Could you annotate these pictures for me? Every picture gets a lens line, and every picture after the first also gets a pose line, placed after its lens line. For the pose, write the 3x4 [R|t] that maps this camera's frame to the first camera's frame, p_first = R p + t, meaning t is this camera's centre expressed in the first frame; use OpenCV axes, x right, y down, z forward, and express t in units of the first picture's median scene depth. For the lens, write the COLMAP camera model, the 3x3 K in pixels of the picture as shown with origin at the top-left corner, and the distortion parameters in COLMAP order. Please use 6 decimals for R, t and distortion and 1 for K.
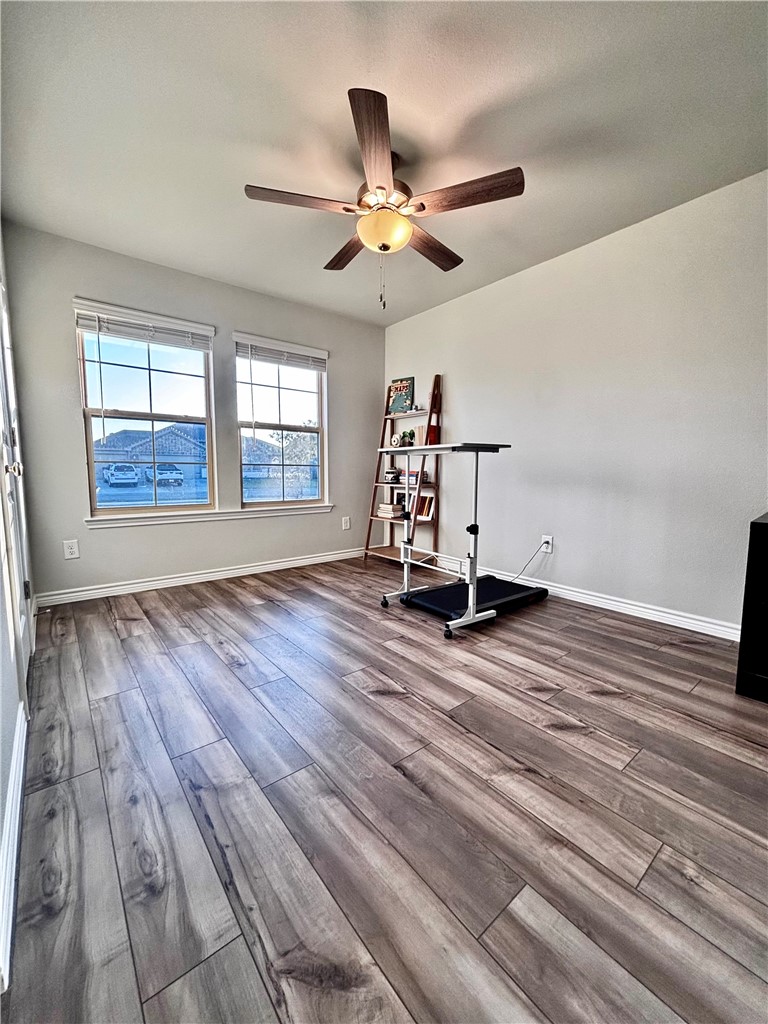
lens RADIAL K [[412.4, 0, 387.5], [0, 412.4, 513.0], [0, 0, 1]] dist [0.000906, -0.000137]
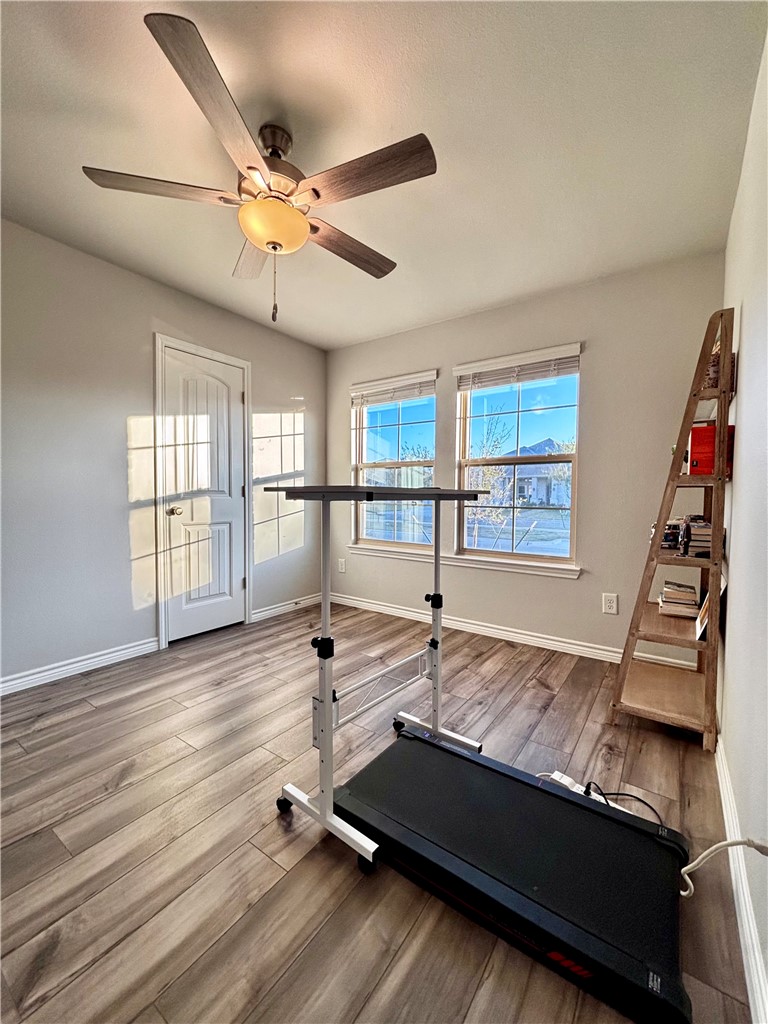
lens RADIAL K [[413.2, 0, 388.3], [0, 413.2, 515.0], [0, 0, 1]] dist [-0.002254, -0.000264]
pose [[0.281157, 0.045358, -0.958589, 0.663318], [-0.116333, 0.993127, 0.012872, -0.130785], [0.952585, 0.107896, 0.284502, 0.826391]]
